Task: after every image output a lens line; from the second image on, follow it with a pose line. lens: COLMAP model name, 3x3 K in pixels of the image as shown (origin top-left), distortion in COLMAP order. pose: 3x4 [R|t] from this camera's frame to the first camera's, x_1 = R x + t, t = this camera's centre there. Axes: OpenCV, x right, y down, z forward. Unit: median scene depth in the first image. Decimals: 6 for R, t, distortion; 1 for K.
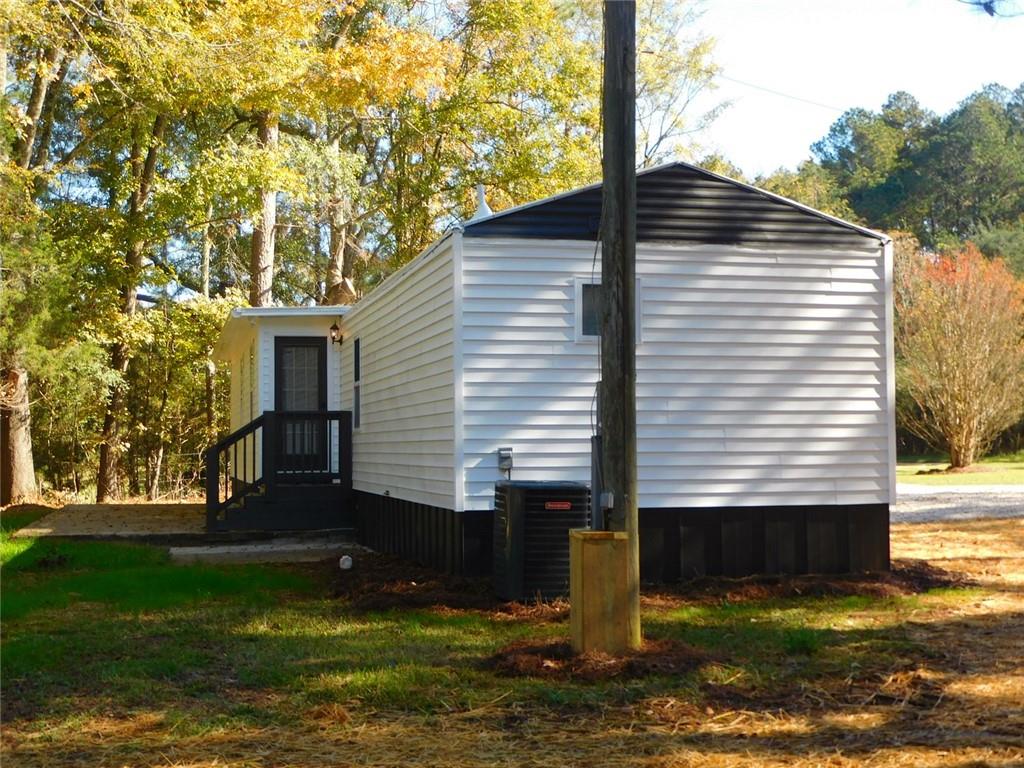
lens RADIAL K [[1513.3, 0, 513.6], [0, 1513.3, 381.4], [0, 0, 1]] dist [0.012830, 0.000000]
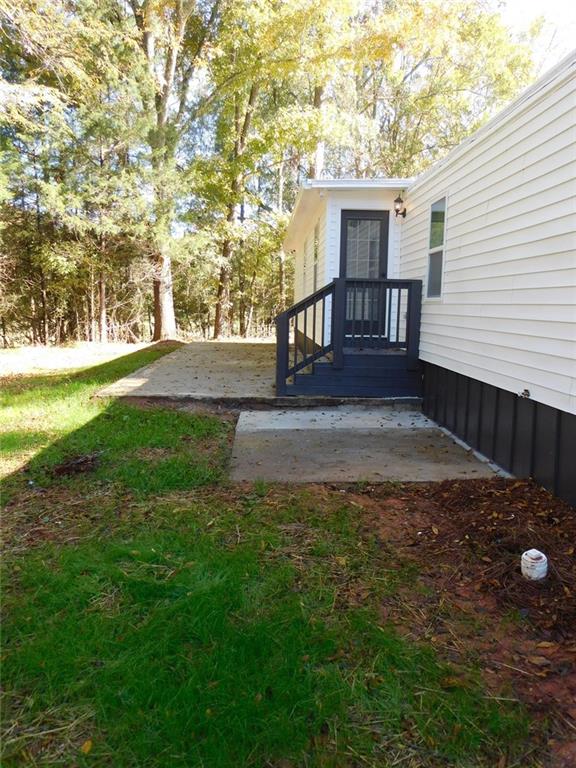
lens RADIAL K [[616.4, 0, 284.3], [0, 616.4, 385.3], [0, 0, 1]] dist [-0.007324, 0.005004]
pose [[0.981149, 0.048861, -0.186972, -0.109402], [-0.015716, 0.984479, 0.174800, 0.017283], [0.192611, -0.168566, 0.966688, 0.547421]]
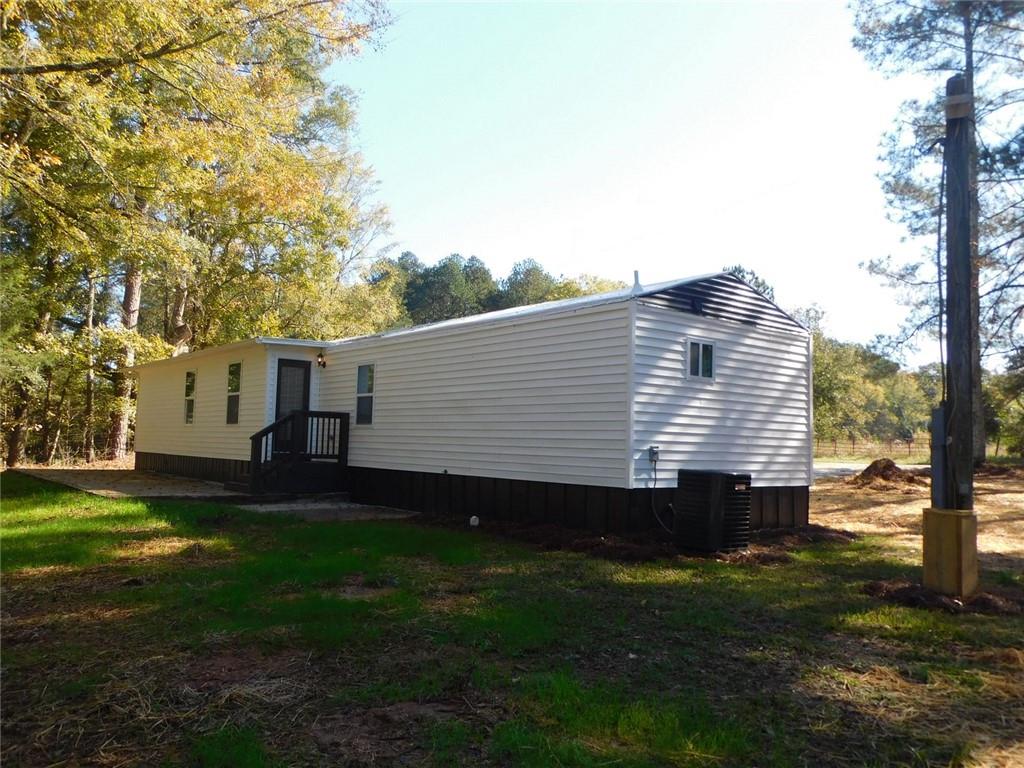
lens RADIAL K [[821.9, 0, 508.5], [0, 821.9, 387.7], [0, 0, 1]] dist [-0.007324, 0.005004]
pose [[0.901253, 0.063329, 0.428640, -0.293172], [-0.054298, 0.997970, -0.033279, 0.012406], [-0.429877, 0.006718, 0.902862, 0.195556]]
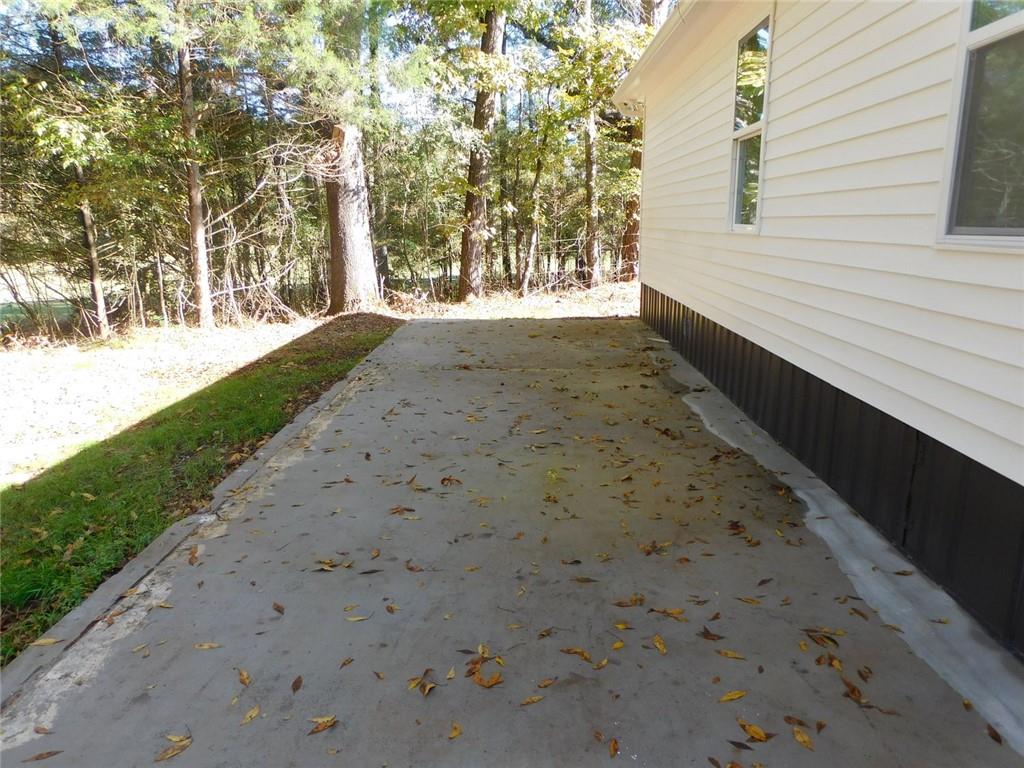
lens RADIAL K [[770.7, 0, 515.9], [0, 770.7, 386.7], [0, 0, 1]] dist [-0.013697, 0.064315]
pose [[0.971632, 0.053030, -0.230478, -0.226413], [0.008077, 0.966528, 0.256436, 0.028032], [0.236362, -0.251023, 0.938680, 0.934501]]
